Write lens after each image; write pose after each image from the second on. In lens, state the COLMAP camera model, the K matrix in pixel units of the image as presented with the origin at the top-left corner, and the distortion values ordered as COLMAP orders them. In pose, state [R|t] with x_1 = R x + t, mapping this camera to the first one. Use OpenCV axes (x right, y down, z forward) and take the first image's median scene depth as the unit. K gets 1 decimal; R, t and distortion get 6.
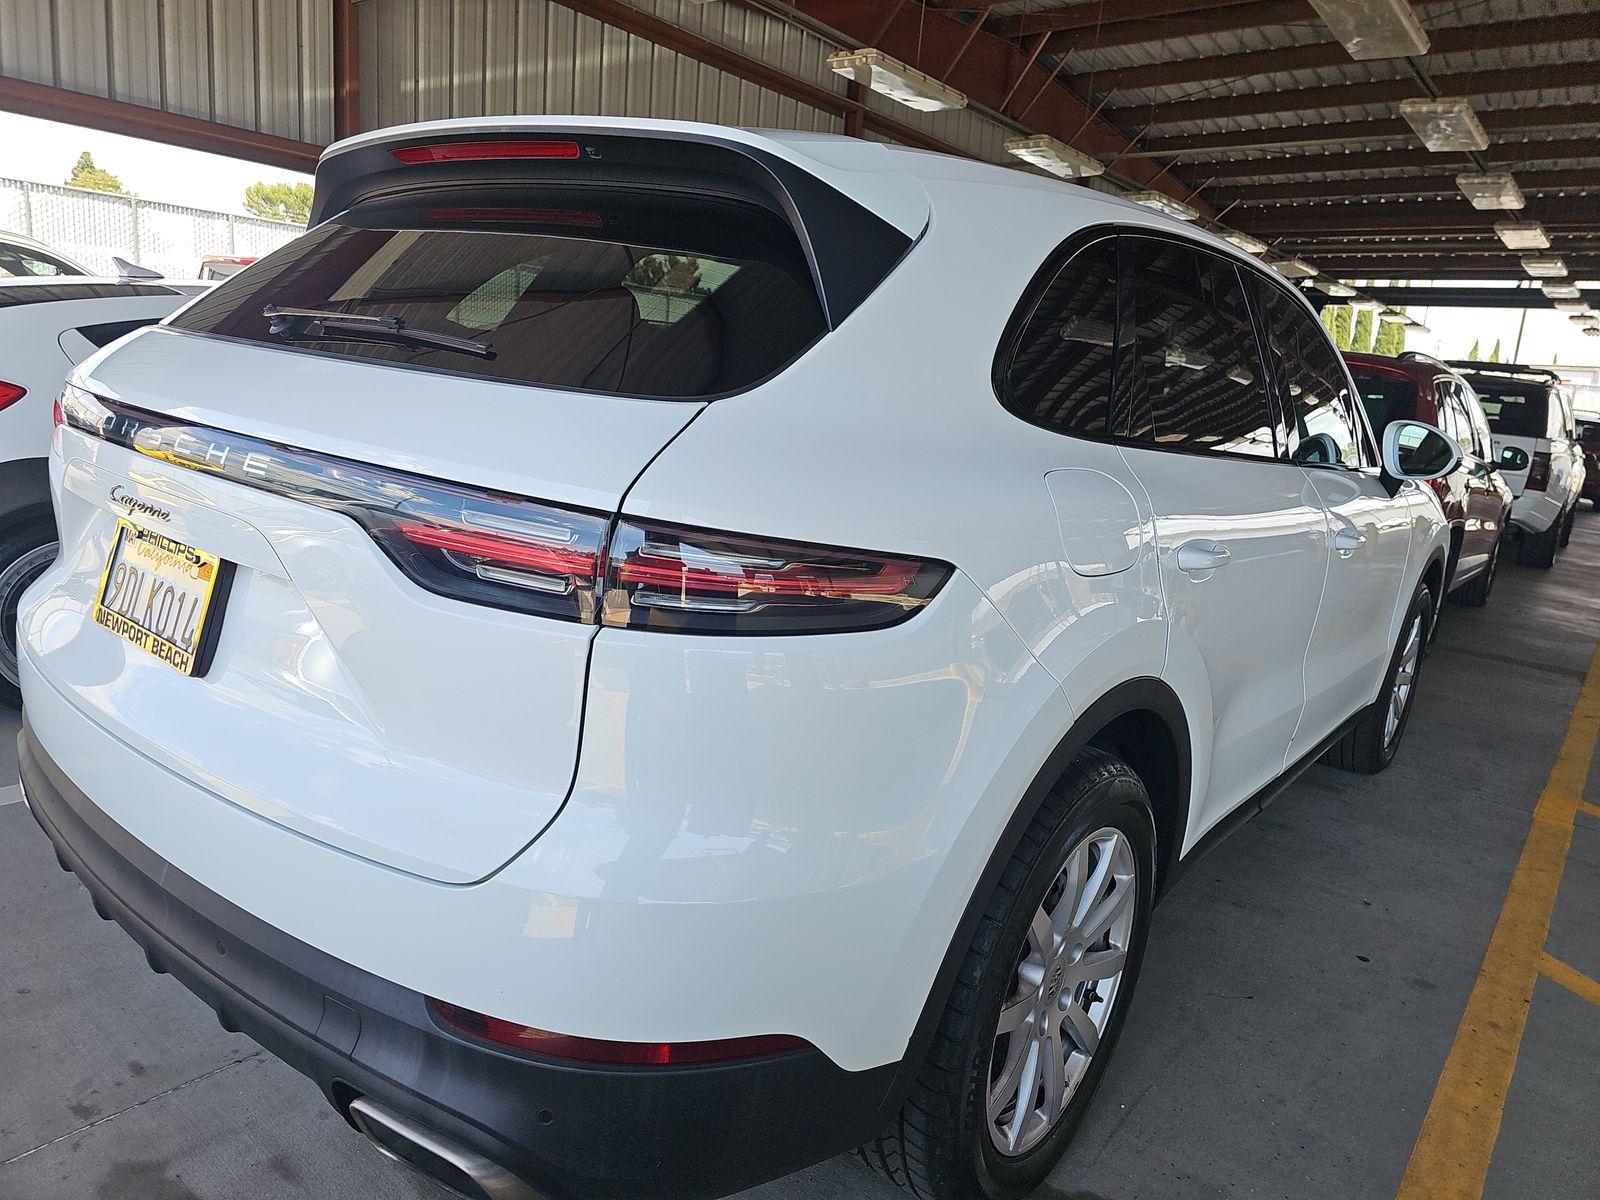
lens RADIAL K [[1092.1, 0, 800.0], [0, 1092.1, 600.0], [0, 0, 1]] dist [0.000086, -0.007957]
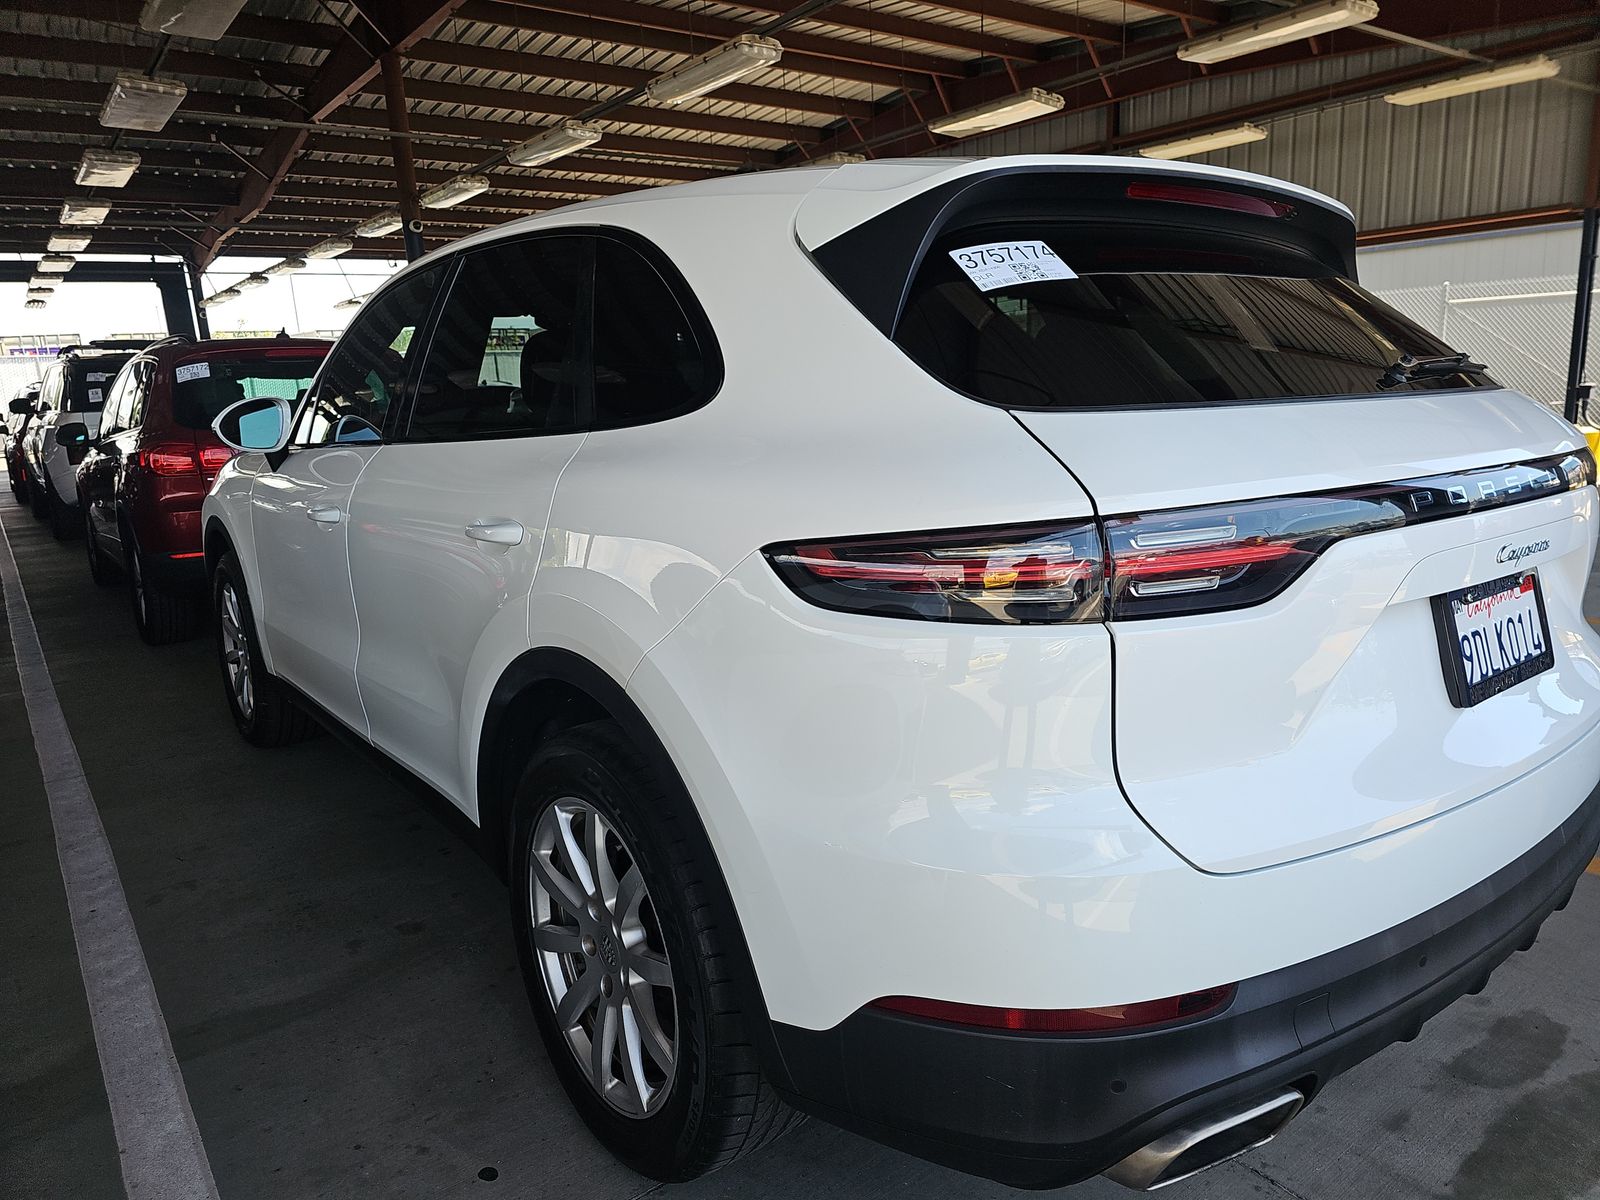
lens RADIAL K [[1092.1, 0, 800.0], [0, 1092.1, 600.0], [0, 0, 1]] dist [0.000086, -0.007957]
pose [[0.209984, -0.282469, 0.936012, -1.556302], [0.254160, 0.940213, 0.226719, -0.408501], [-0.944092, 0.190289, 0.269222, 1.225204]]
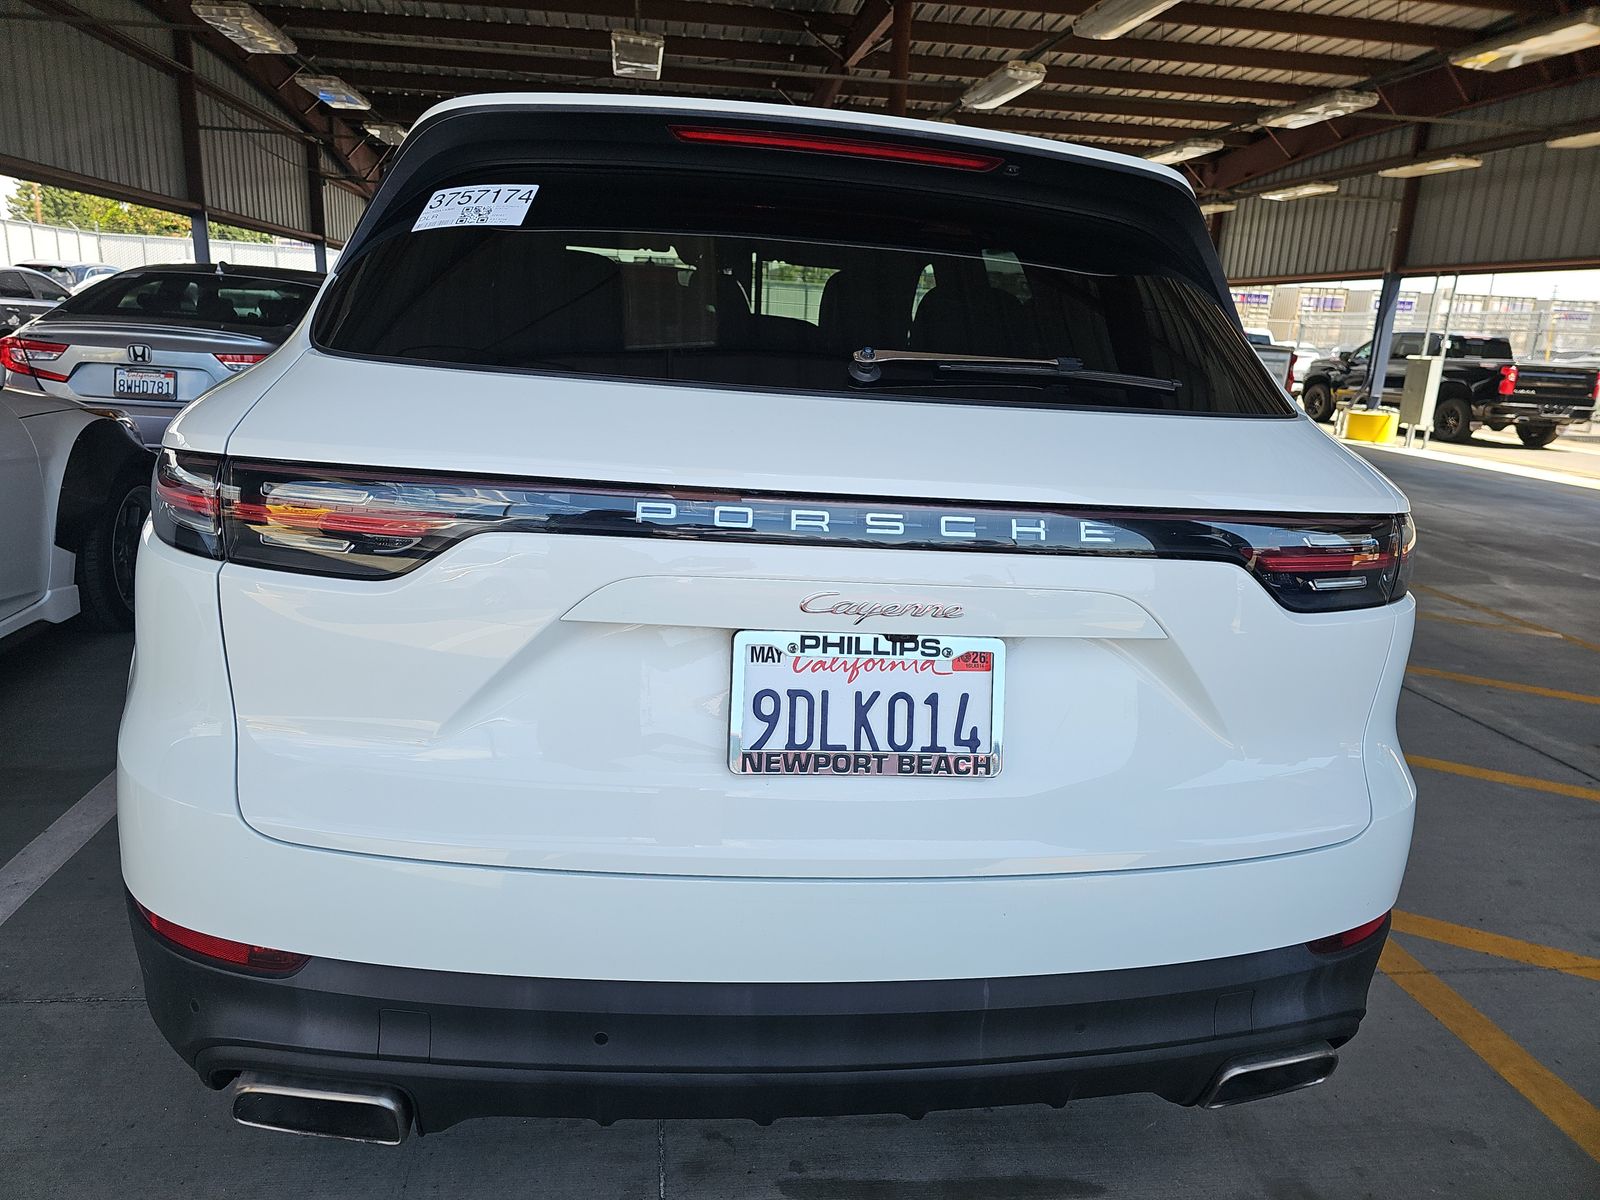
lens RADIAL K [[1092.1, 0, 800.0], [0, 1092.1, 600.0], [0, 0, 1]] dist [0.000086, -0.007957]
pose [[0.670850, -0.228470, 0.705522, -1.087592], [0.155912, 0.973549, 0.167016, -0.212814], [-0.725018, -0.002043, 0.688726, 0.418108]]
